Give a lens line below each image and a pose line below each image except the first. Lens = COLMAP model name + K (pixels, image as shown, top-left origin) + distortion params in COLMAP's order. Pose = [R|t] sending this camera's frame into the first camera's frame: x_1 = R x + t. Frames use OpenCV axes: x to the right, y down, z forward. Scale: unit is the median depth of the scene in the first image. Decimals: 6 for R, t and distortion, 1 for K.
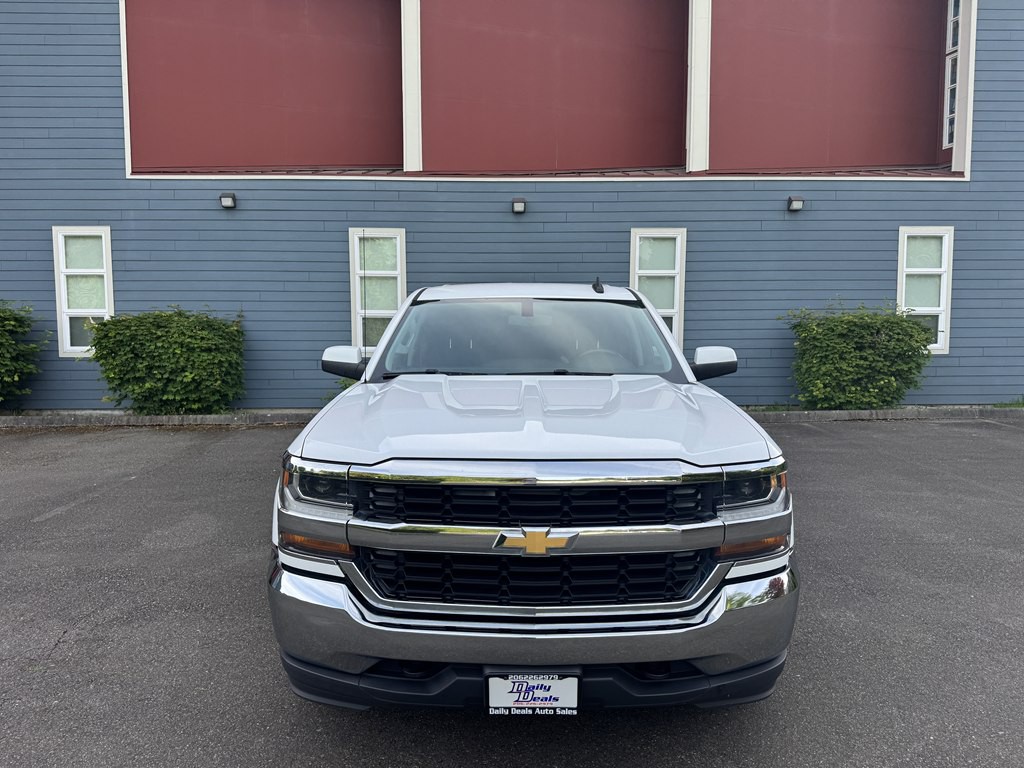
lens RADIAL K [[711.9, 0, 508.2], [0, 711.9, 396.1], [0, 0, 1]] dist [0.085150, -0.114798]
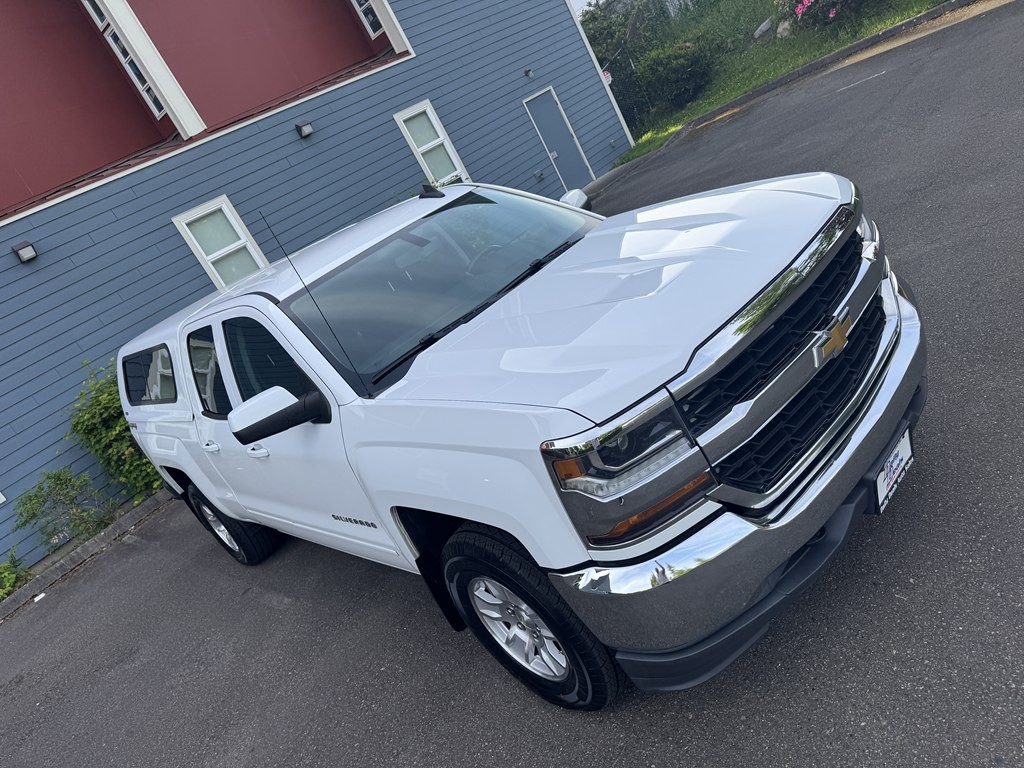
lens RADIAL K [[725.0, 0, 506.6], [0, 725.0, 391.7], [0, 0, 1]] dist [0.030689, -0.036021]
pose [[0.644929, -0.542918, 0.537872, -0.154502], [0.523787, 0.826510, 0.206223, -0.031474], [-0.556519, 0.148731, 0.817414, 0.088790]]
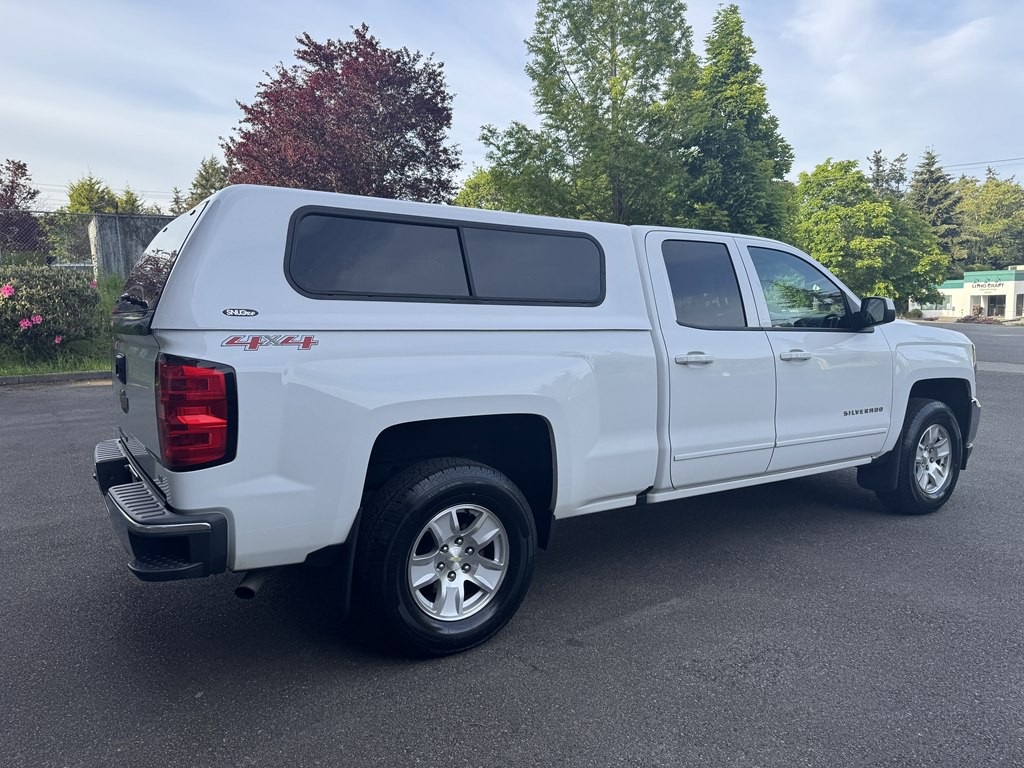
lens RADIAL K [[714.6, 0, 509.2], [0, 714.6, 384.9], [0, 0, 1]] dist [0.044378, -0.035931]
pose [[-0.552311, -0.074976, 0.830260, -0.275819], [0.103401, 0.982095, 0.157472, -0.055950], [-0.827201, 0.172823, -0.534669, 0.683637]]
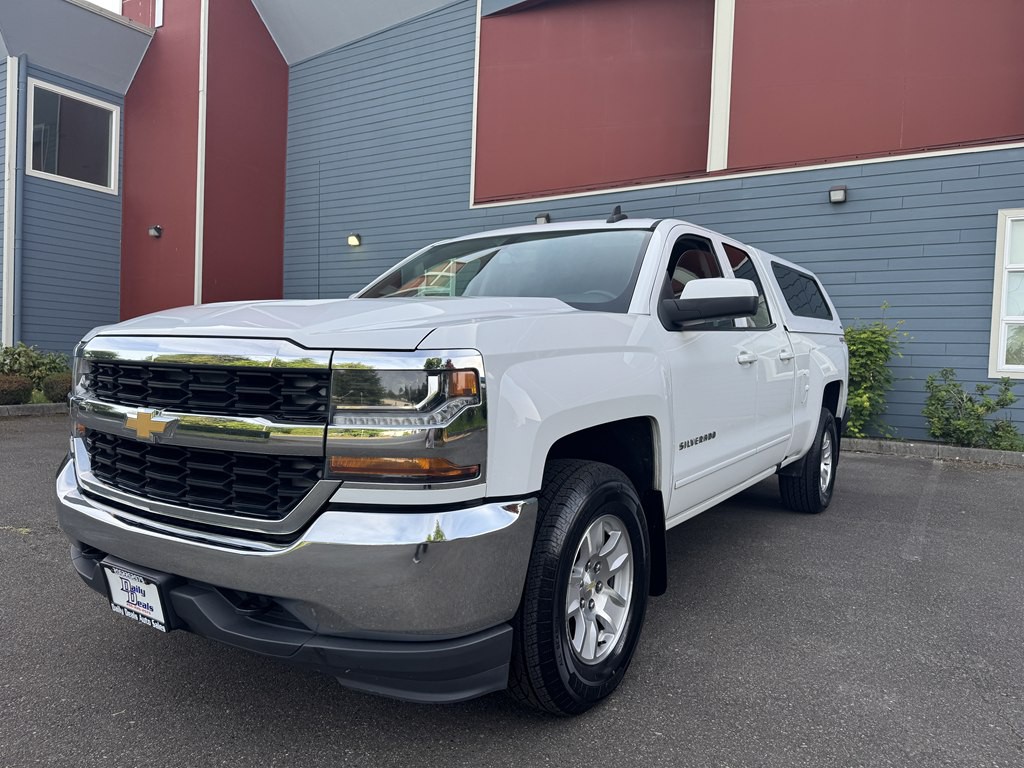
lens RADIAL K [[725.0, 0, 506.6], [0, 725.0, 391.7], [0, 0, 1]] dist [0.030689, -0.036021]
pose [[0.832242, 0.047343, -0.552388, 0.174018], [-0.083602, 0.995671, -0.040622, 0.031205], [0.548073, 0.079987, 0.832597, 0.093599]]
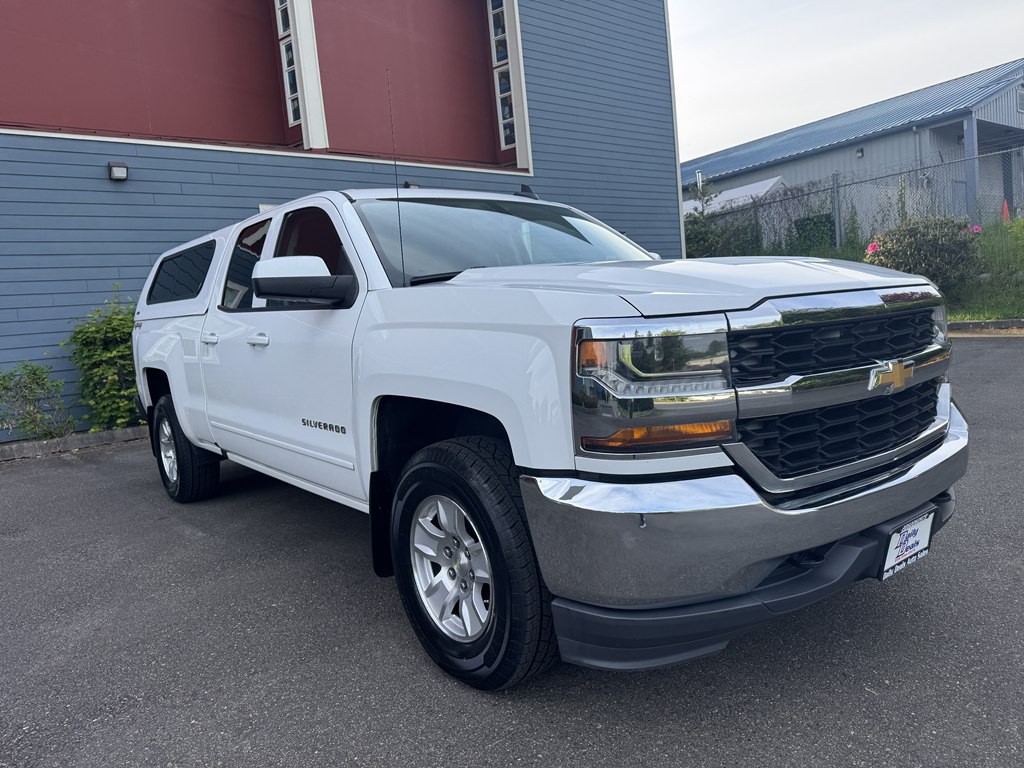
lens RADIAL K [[725.0, 0, 506.6], [0, 725.0, 391.7], [0, 0, 1]] dist [0.030689, -0.036021]
pose [[0.781501, -0.124855, 0.611284, -0.174141], [0.144781, 0.989318, 0.016972, 0.026453], [-0.606873, 0.075238, 0.791229, 0.109894]]
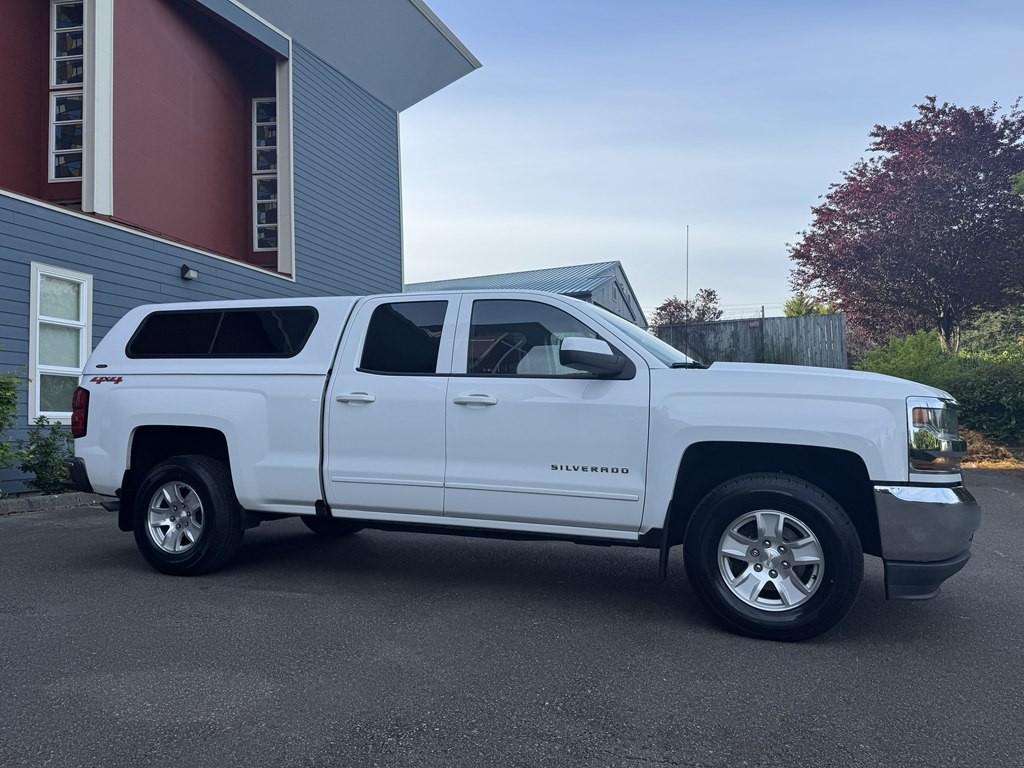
lens RADIAL K [[718.2, 0, 512.0], [0, 718.2, 384.0], [0, 0, 1]] dist [0.019041, -0.007887]
pose [[0.350545, 0.049956, 0.935212, -0.376398], [0.099784, 0.990900, -0.090332, 0.021242], [-0.931215, 0.124984, 0.342371, 0.264159]]
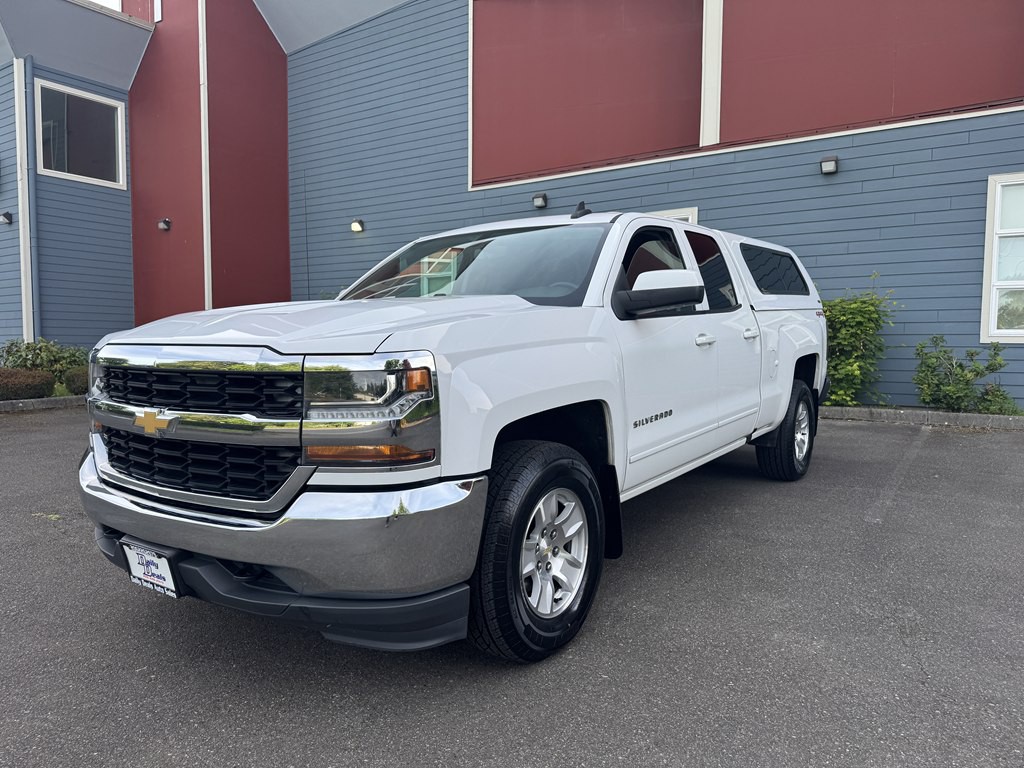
lens RADIAL K [[721.6, 0, 501.1], [0, 721.6, 393.0], [0, 0, 1]] dist [0.044224, -0.051964]
pose [[0.818464, 0.041576, -0.573052, 0.200671], [-0.053522, 0.998559, -0.003995, 0.026796], [0.572060, 0.033941, 0.819509, 0.081974]]
